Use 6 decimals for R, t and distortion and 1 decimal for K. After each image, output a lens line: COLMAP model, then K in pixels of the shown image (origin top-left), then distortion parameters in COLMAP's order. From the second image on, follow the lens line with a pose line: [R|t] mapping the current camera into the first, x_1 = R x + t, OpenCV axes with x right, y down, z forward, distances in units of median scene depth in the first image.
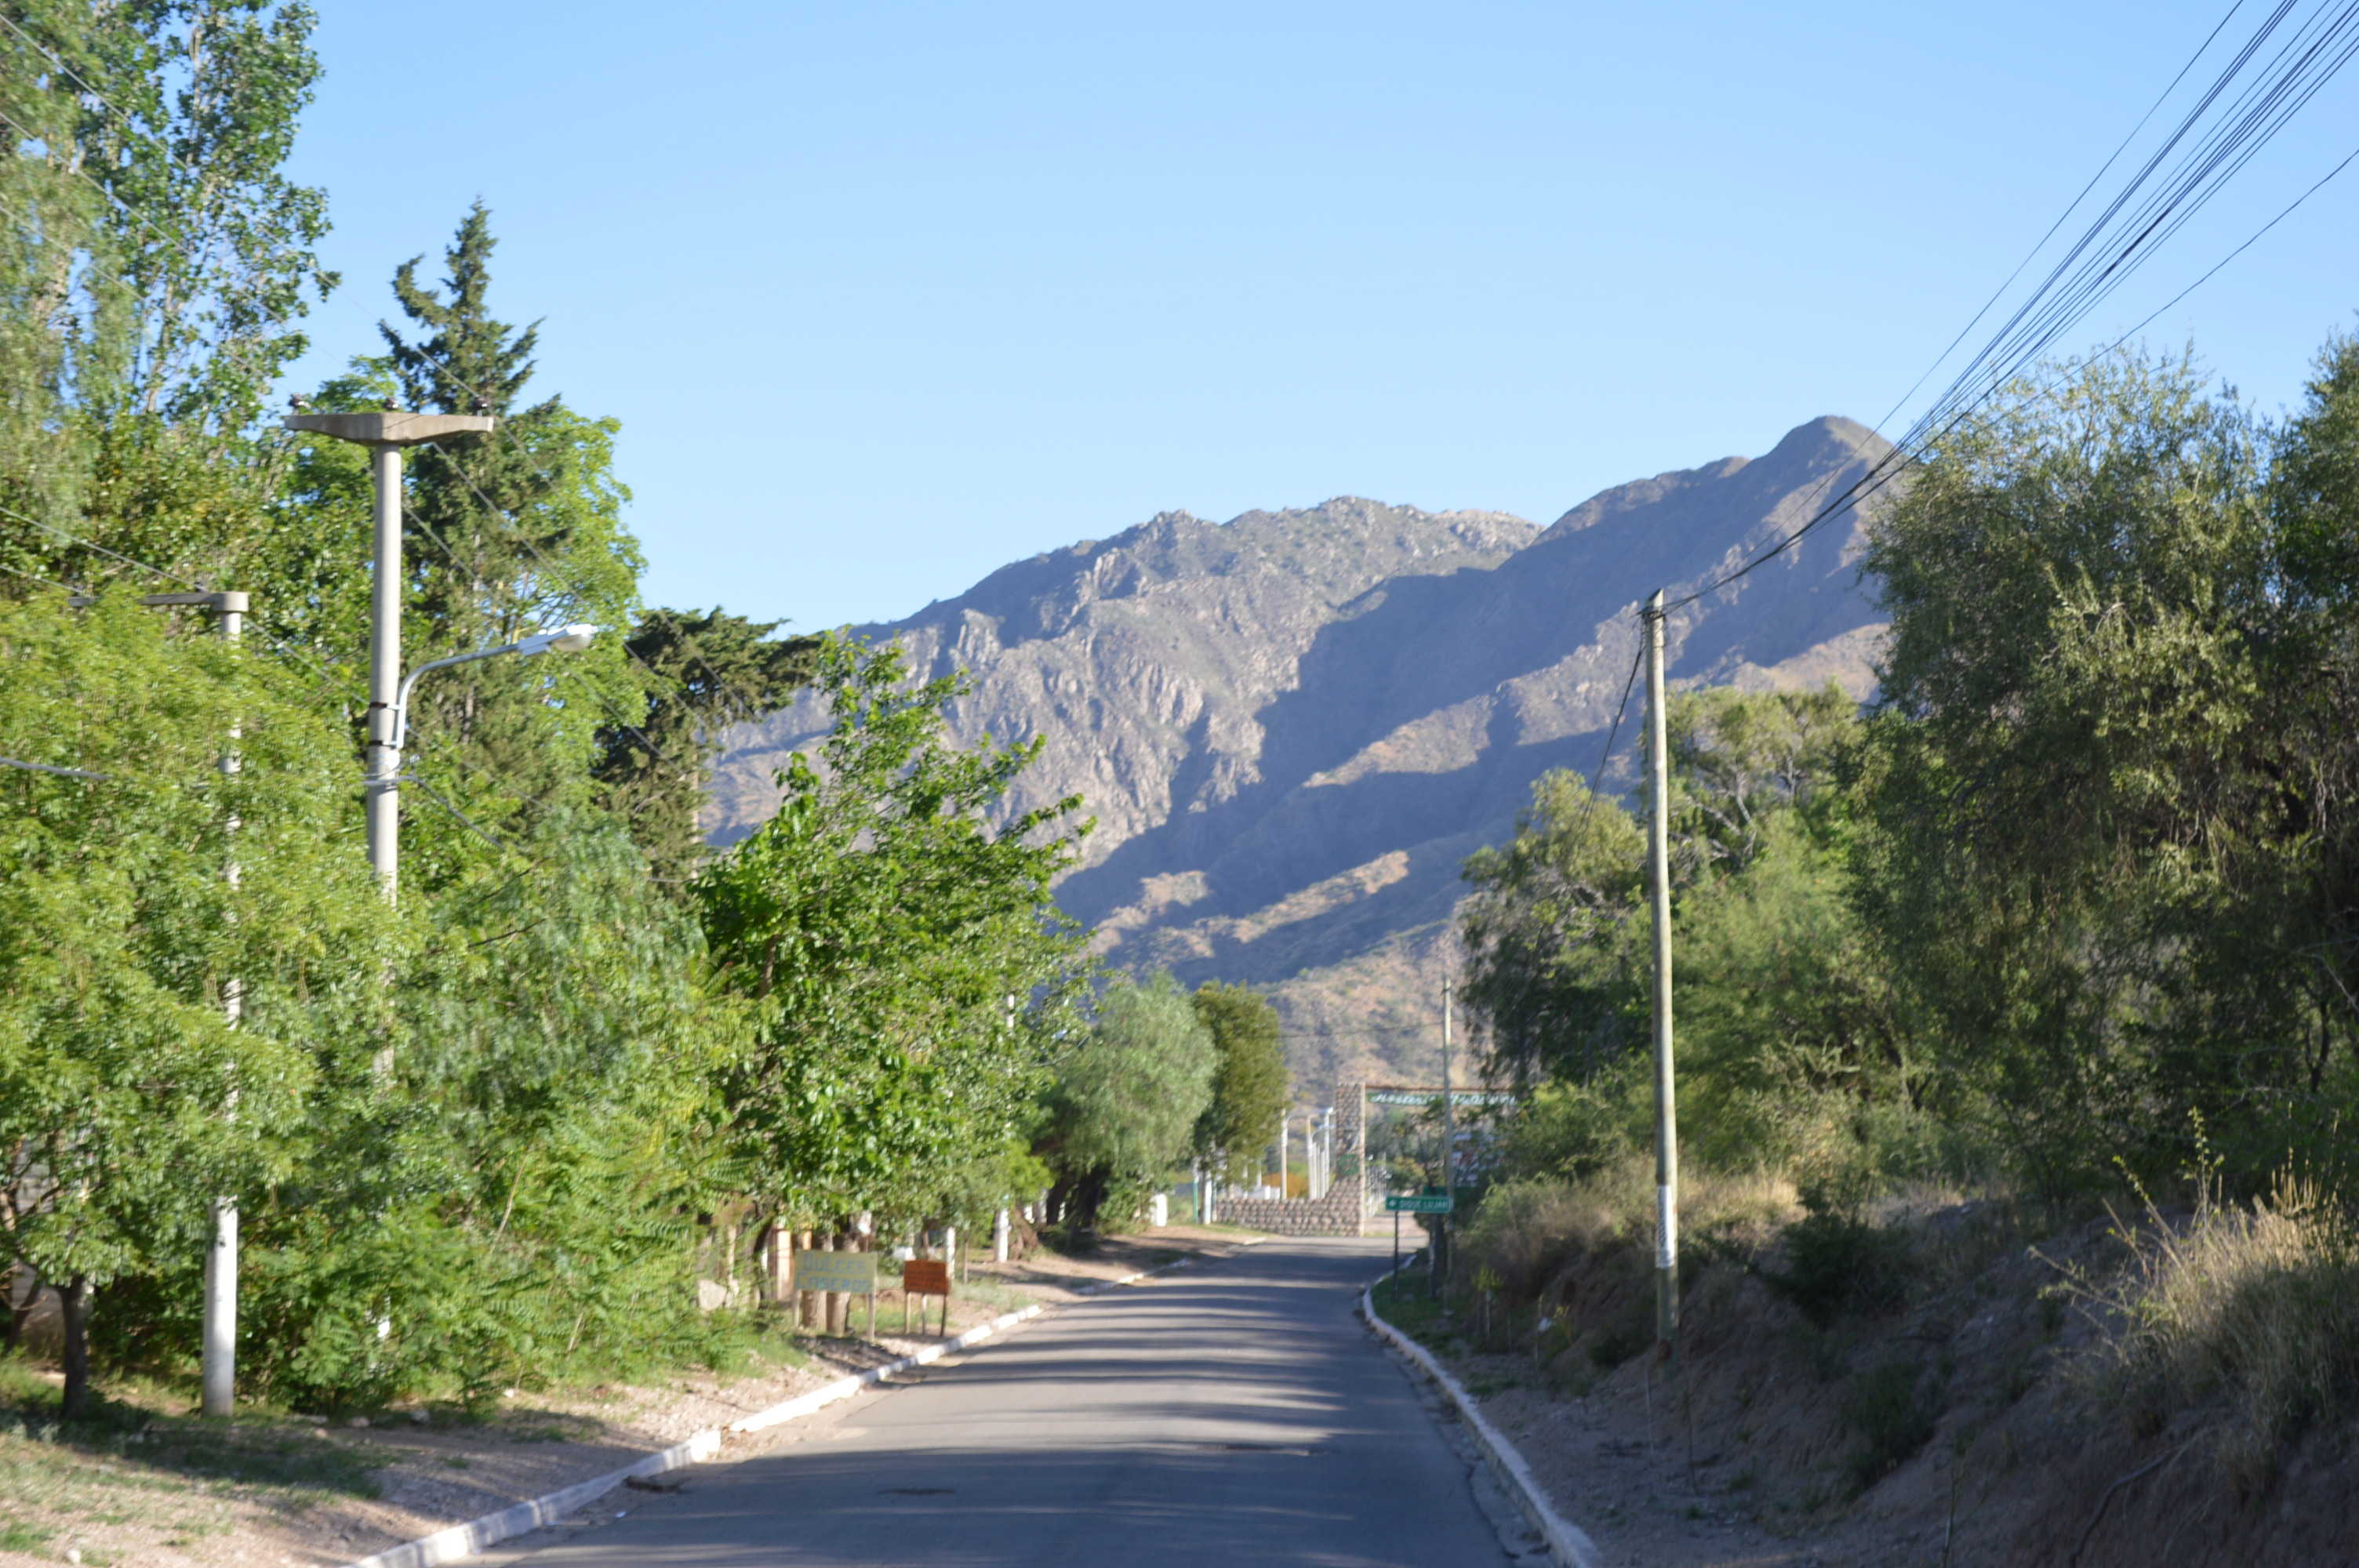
lens RADIAL K [[5110.3, 0, 1179.2], [0, 5110.3, 783.6], [0, 0, 1]] dist [-0.006342, 0.000000]
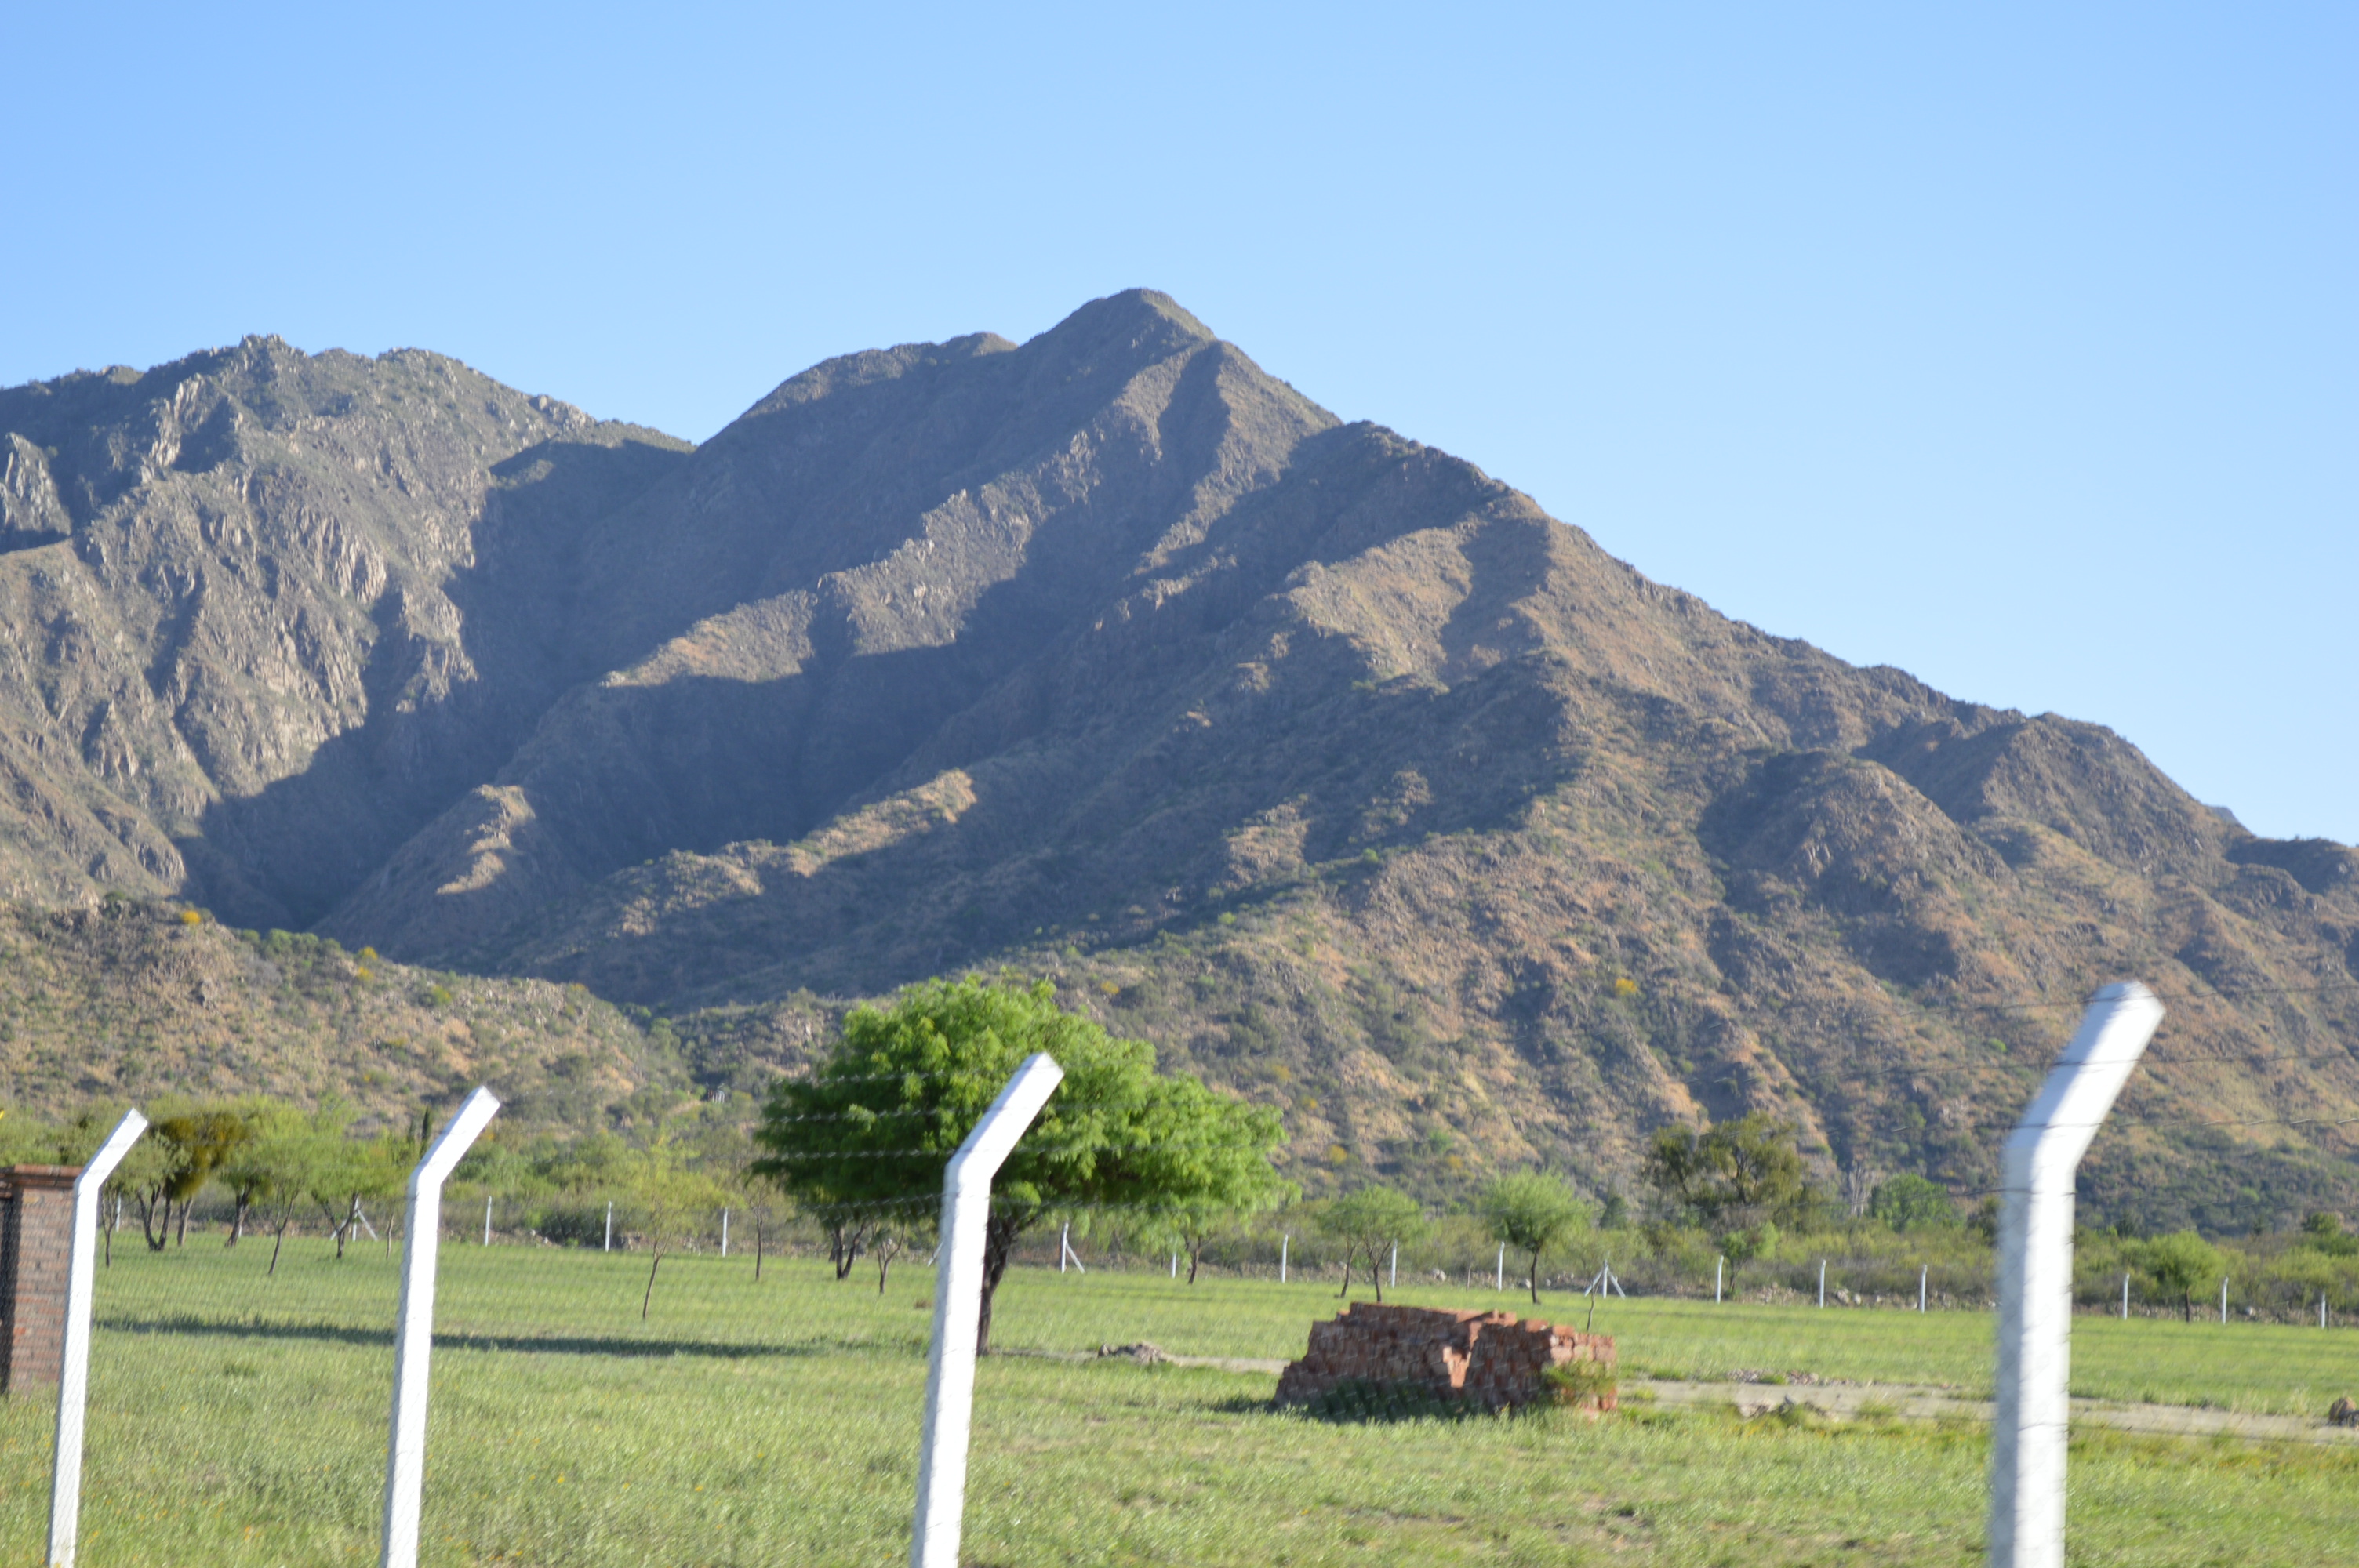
lens RADIAL K [[5225.8, 0, 1179.9], [0, 5225.8, 785.7], [0, 0, 1]] dist [0.047598, 0.000000]
pose [[0.948006, 0.069427, 0.310589, -0.126152], [-0.068517, 0.997554, -0.013853, 0.018779], [-0.310791, -0.008148, 0.950443, 0.220760]]
